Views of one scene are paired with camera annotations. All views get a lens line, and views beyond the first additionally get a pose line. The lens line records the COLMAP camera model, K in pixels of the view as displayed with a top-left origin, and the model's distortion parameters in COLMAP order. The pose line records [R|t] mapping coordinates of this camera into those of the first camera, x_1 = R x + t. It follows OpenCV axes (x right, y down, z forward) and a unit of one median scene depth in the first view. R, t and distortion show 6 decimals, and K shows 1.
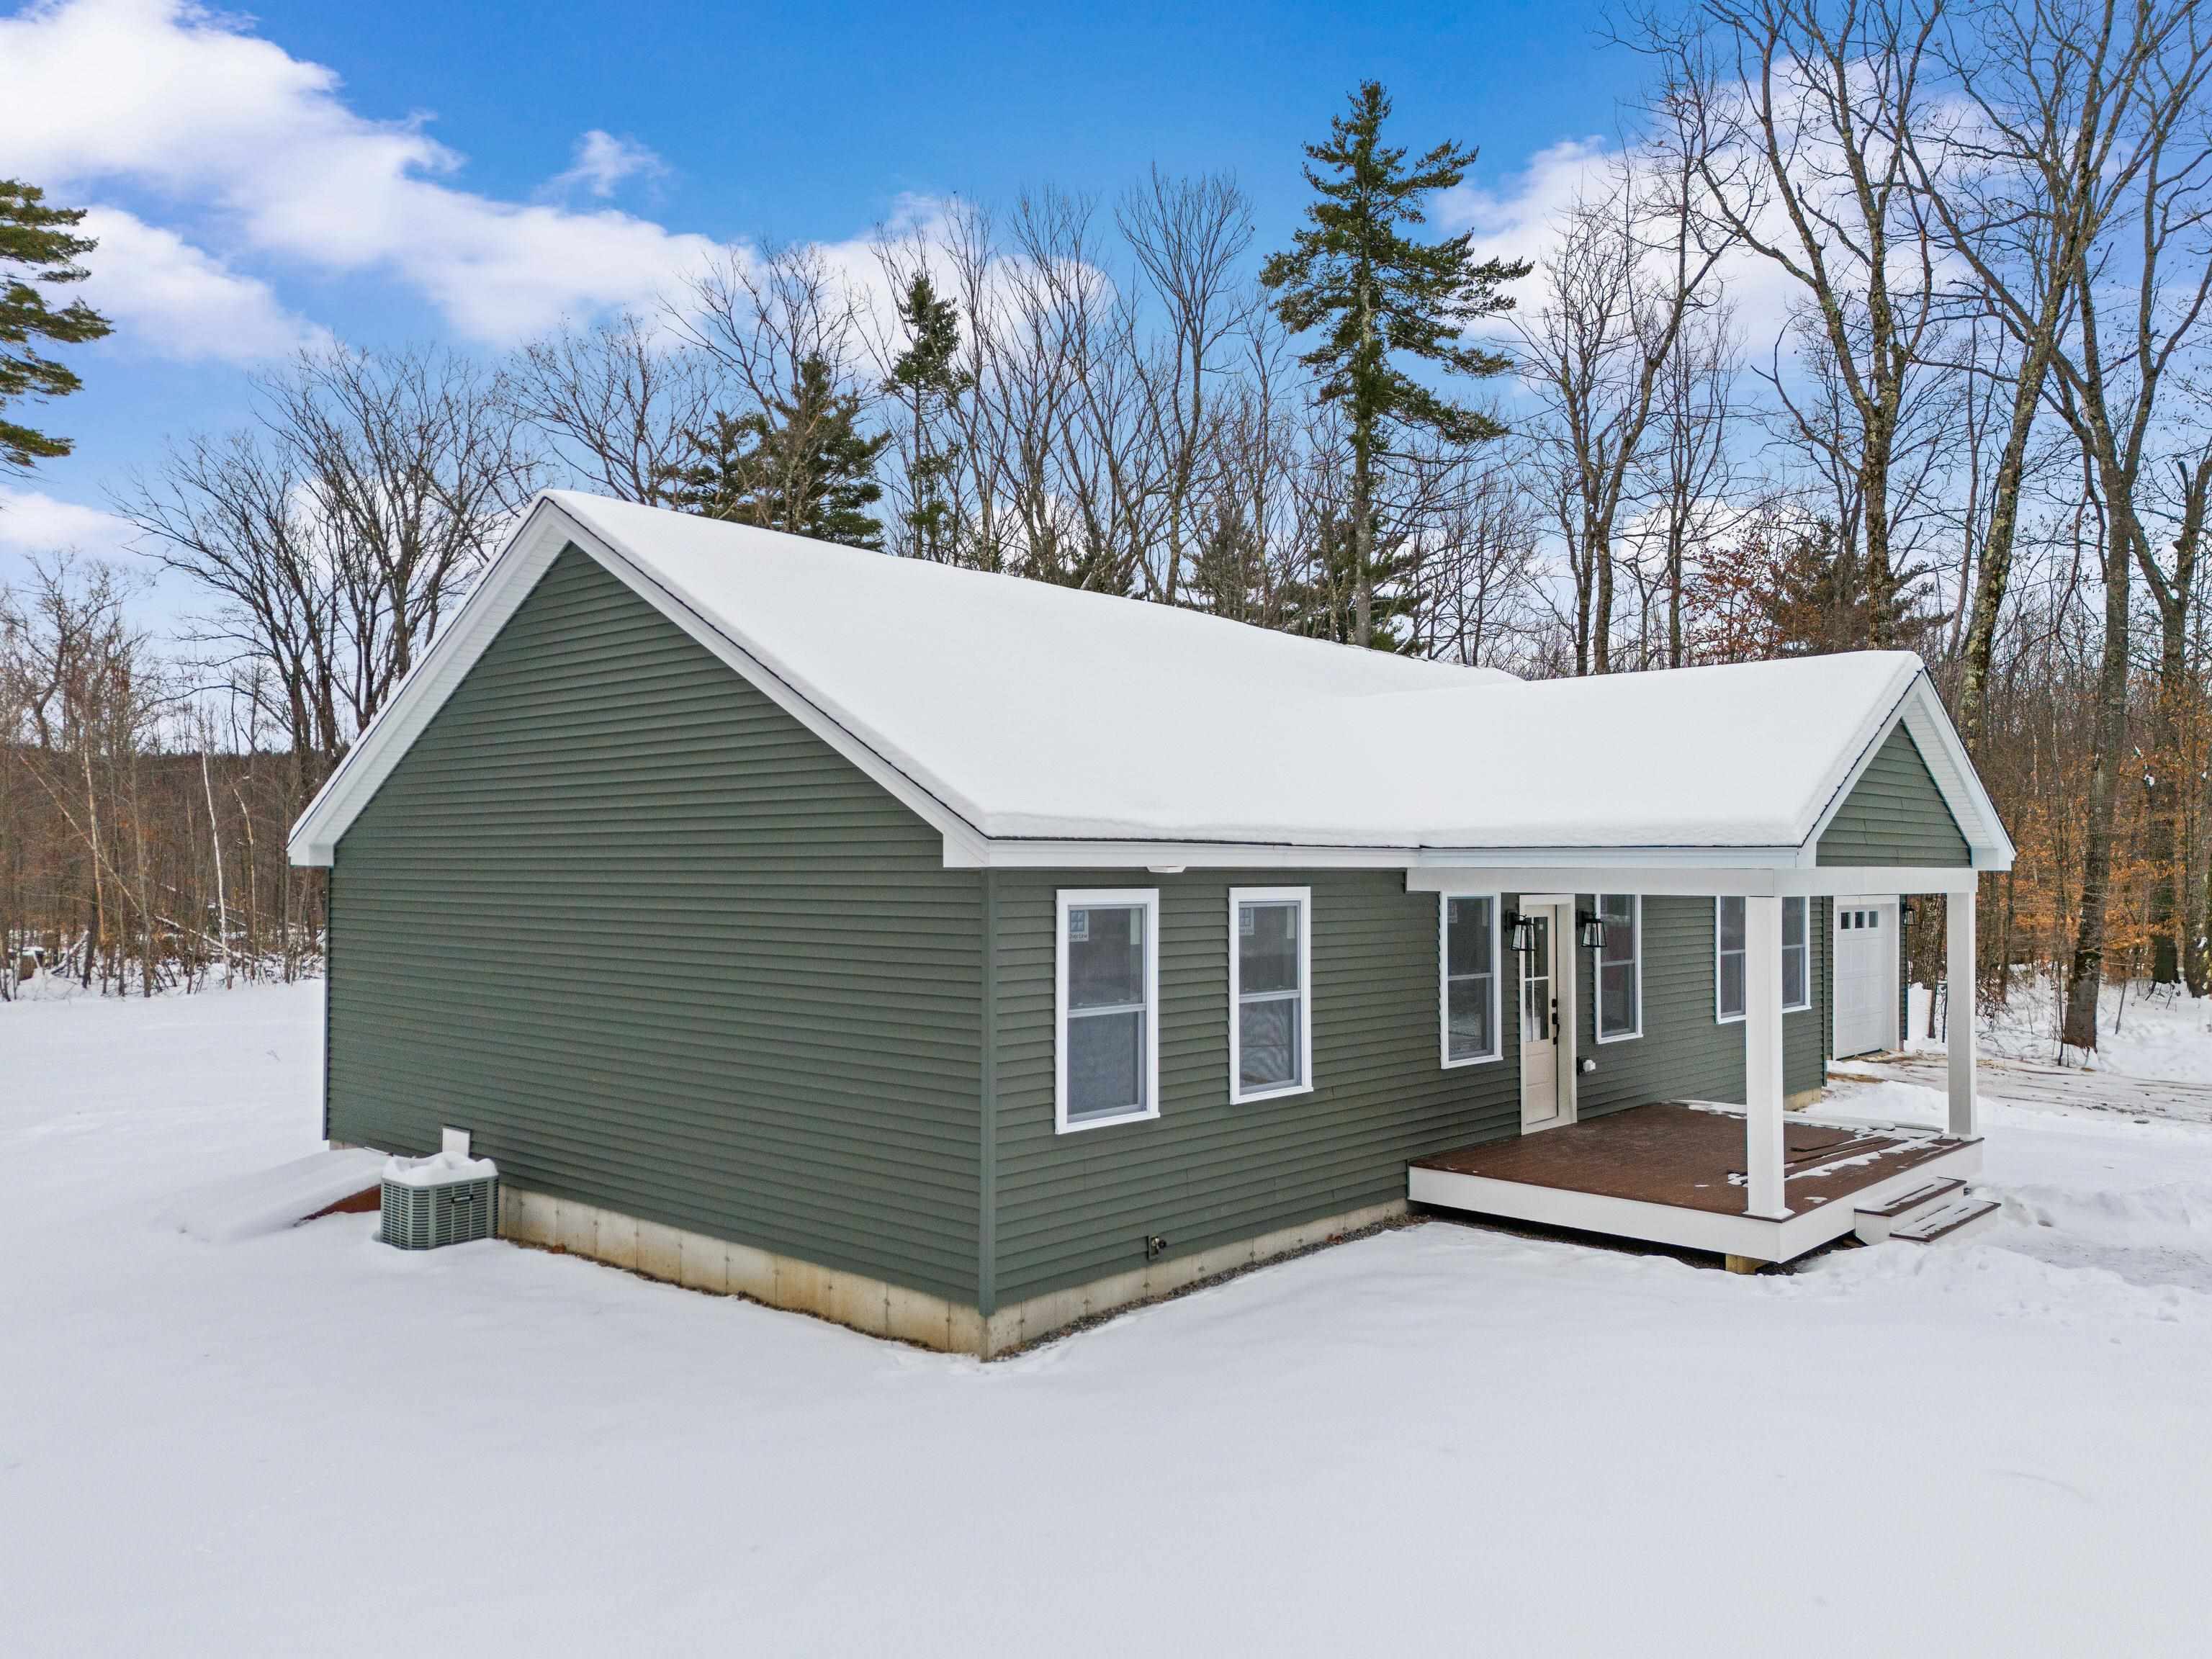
lens RADIAL K [[1631.1, 0, 1099.8], [0, 1631.1, 833.8], [0, 0, 1]] dist [0.076634, -0.061882]
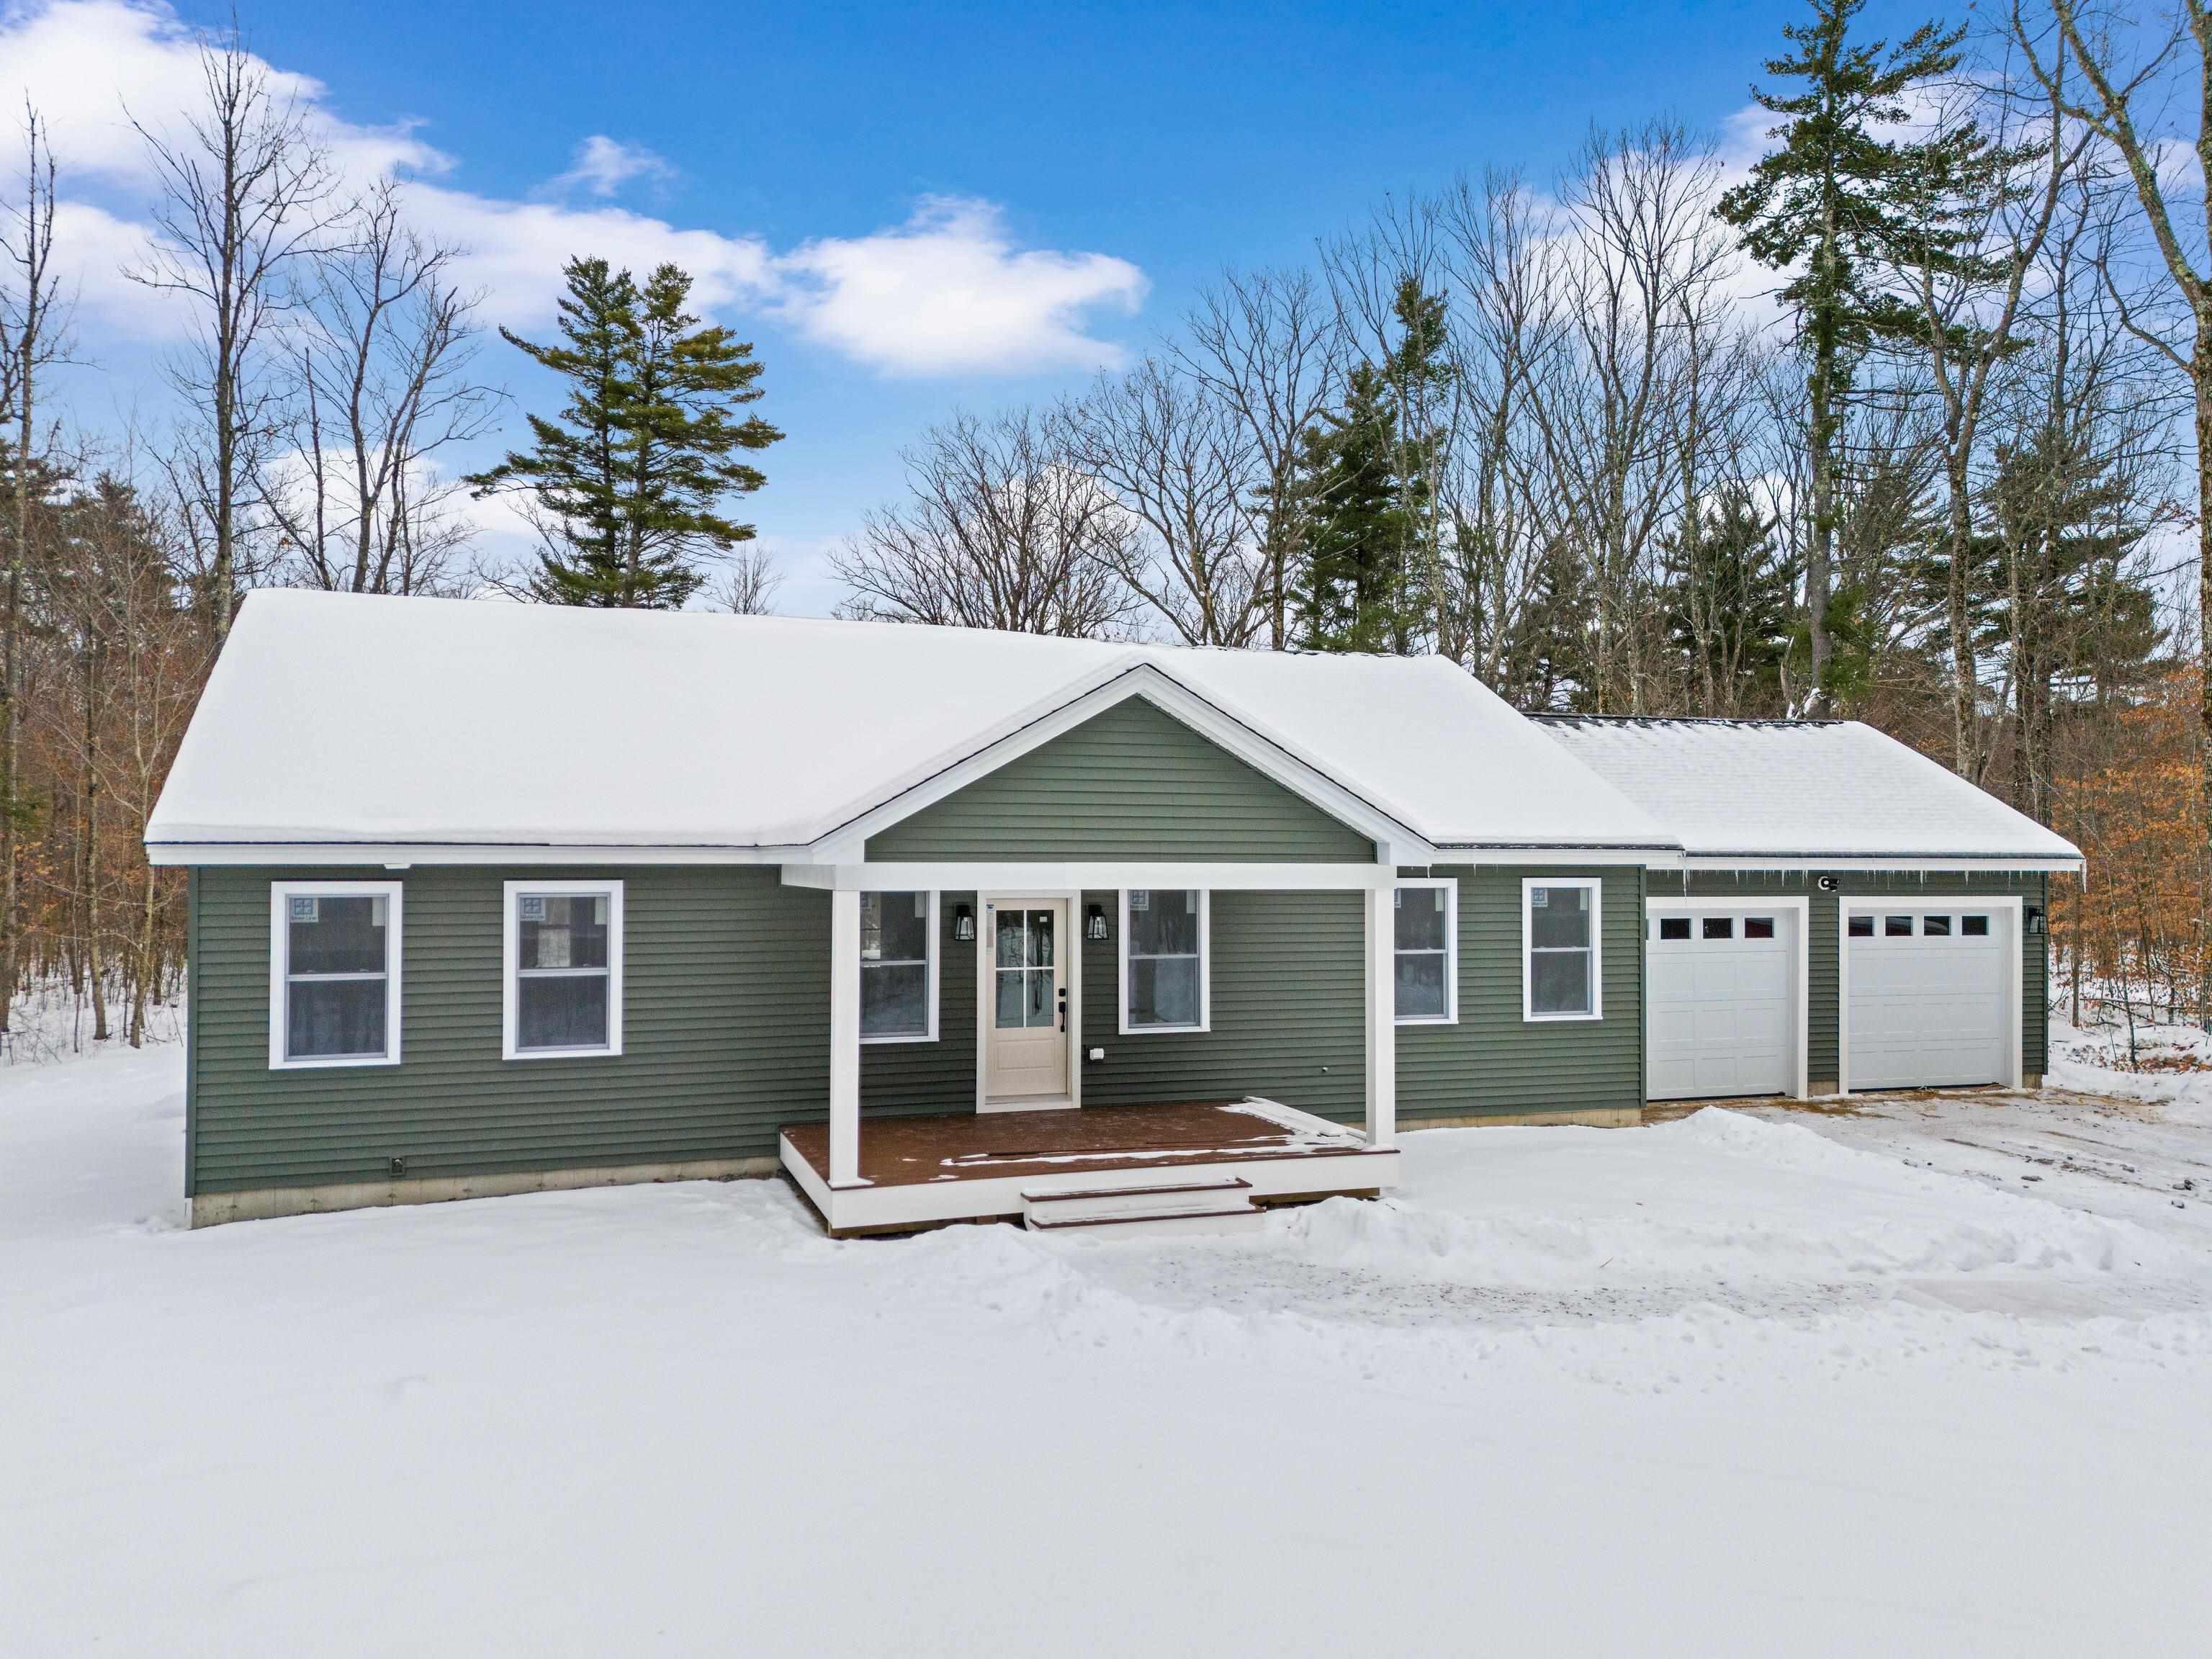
lens RADIAL K [[1631.1, 0, 1112.6], [0, 1631.1, 821.8], [0, 0, 1]] dist [0.076634, -0.061882]
pose [[0.884120, -0.013992, -0.467051, 0.234461], [0.012143, 0.999902, -0.006970, 0.000643], [0.467103, 0.000491, 0.884203, 0.028343]]
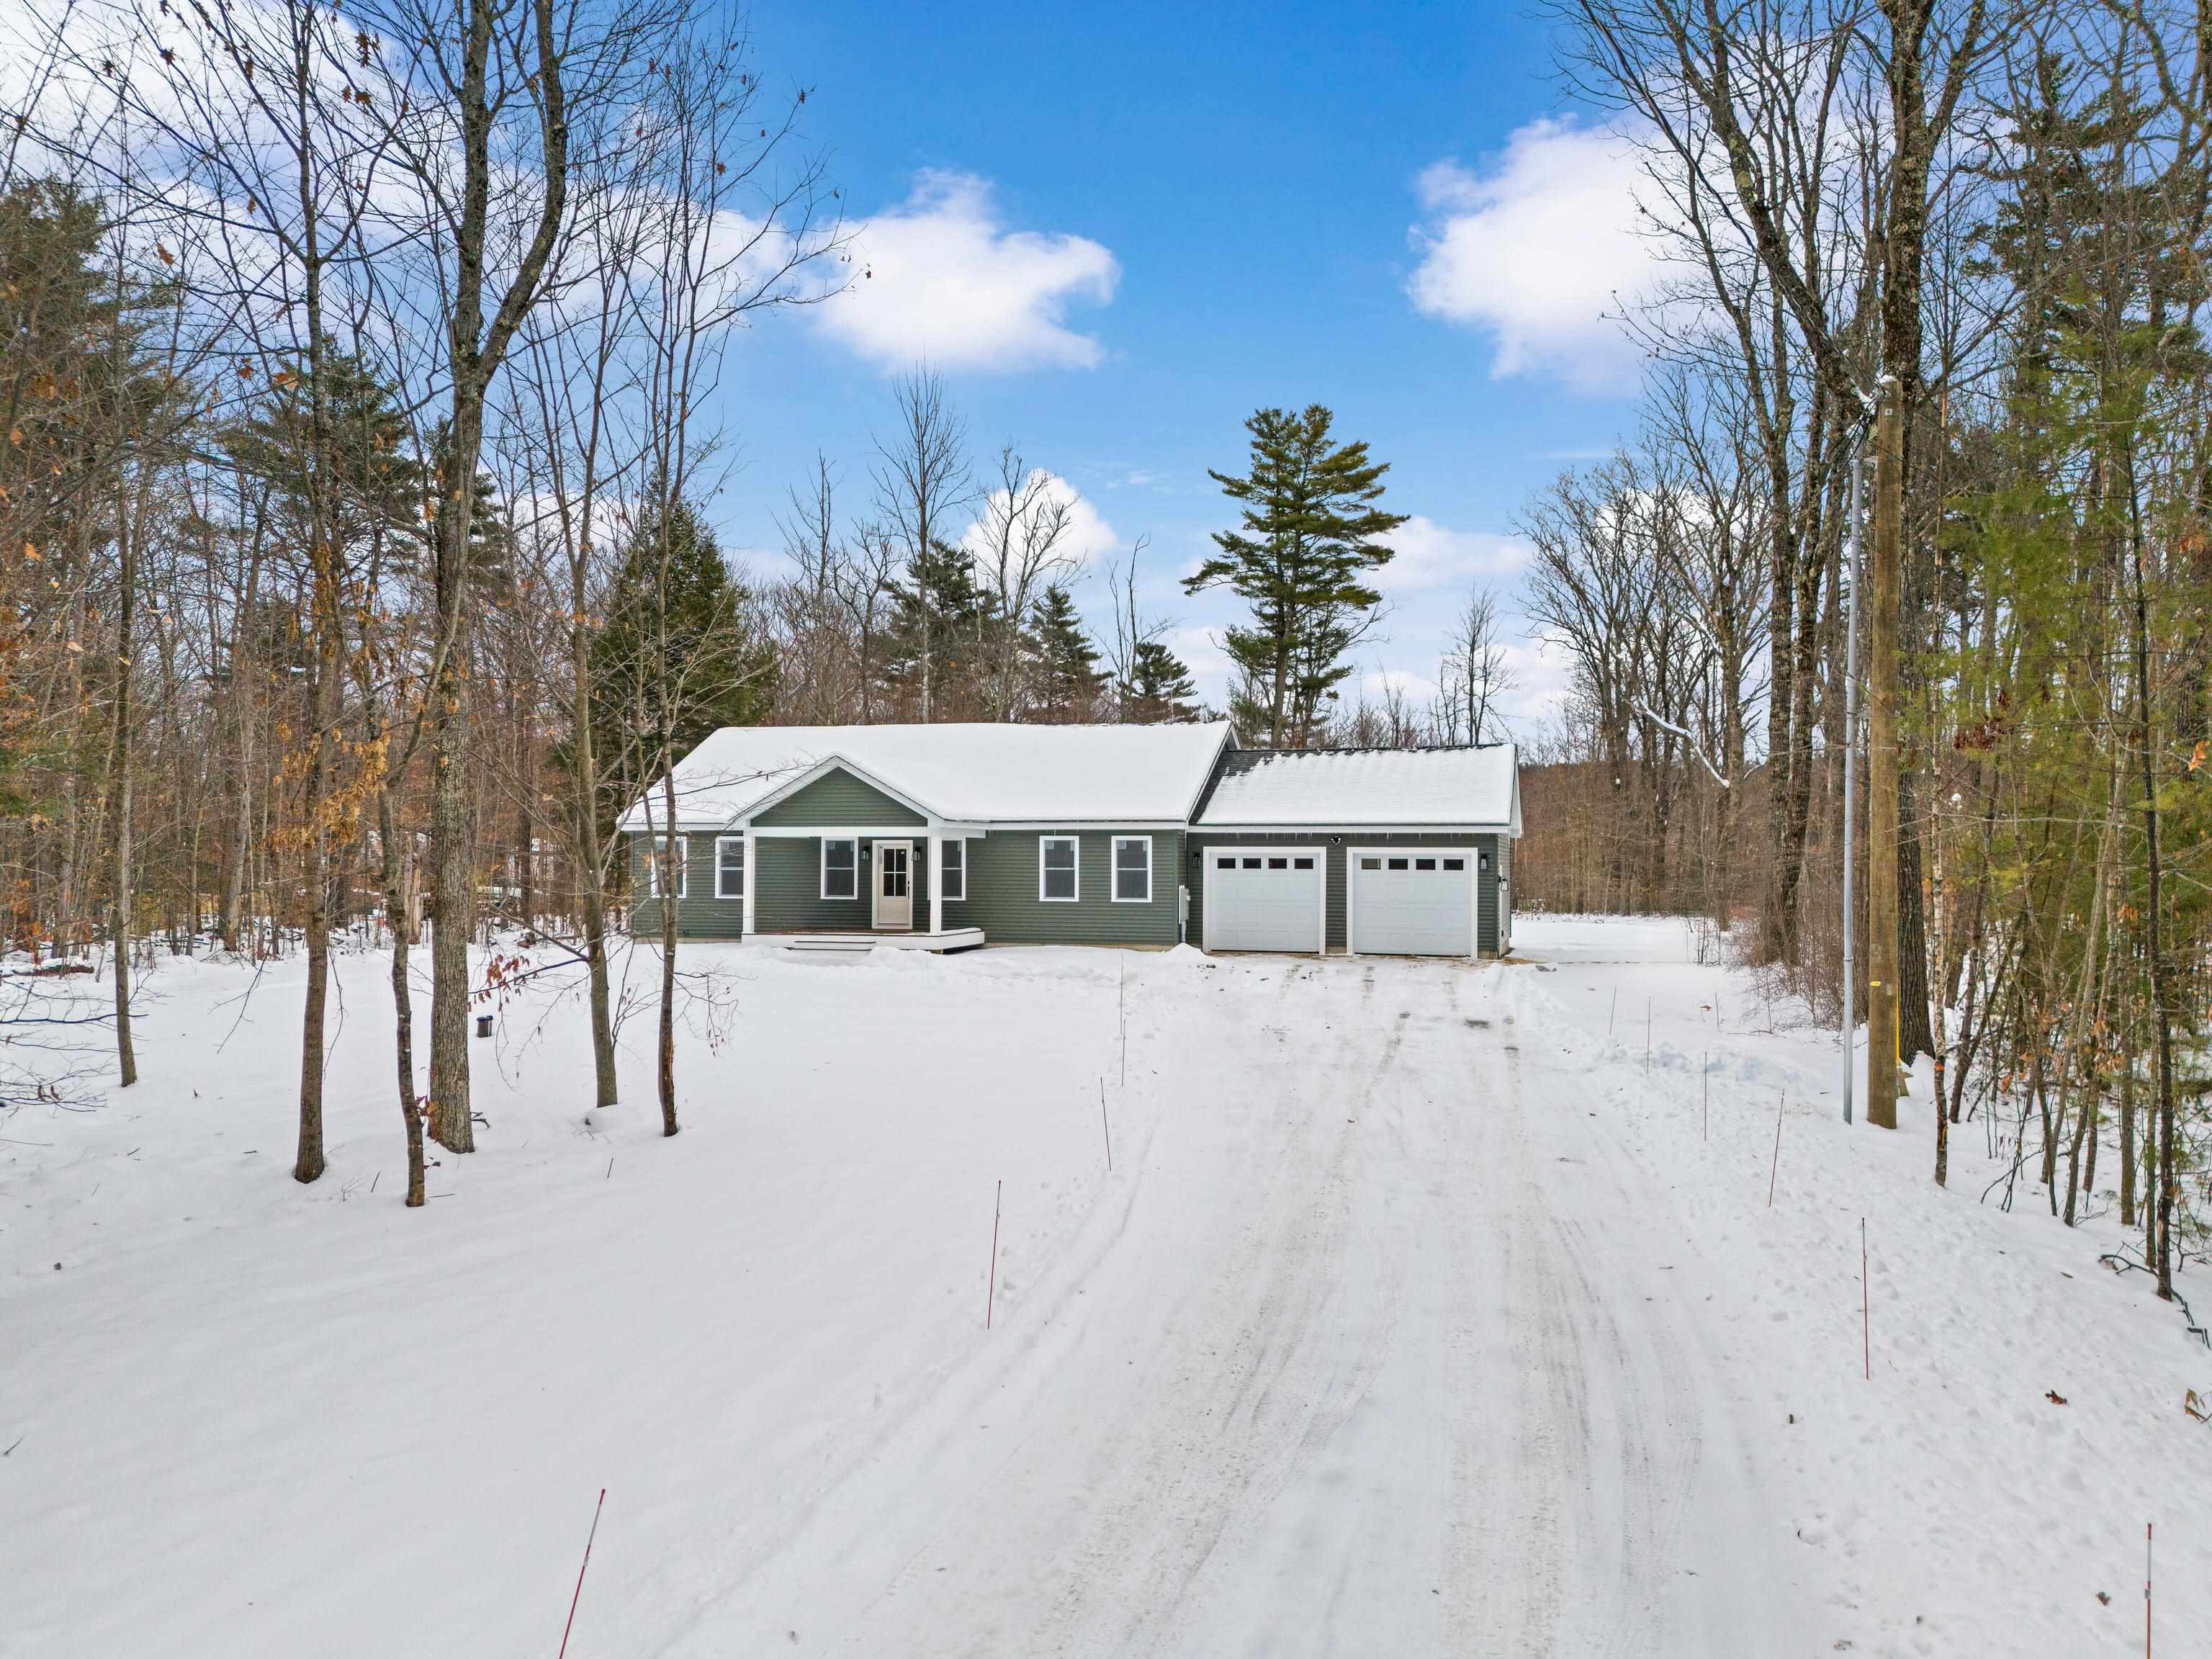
lens RADIAL K [[1603.2, 0, 1097.0], [0, 1603.2, 852.0], [0, 0, 1]] dist [0.051852, -0.006760]
pose [[0.446816, -0.007808, -0.894592, 0.783121], [0.017661, 0.999844, 0.000094, 0.017912], [0.894451, -0.015841, 0.446884, 0.042499]]
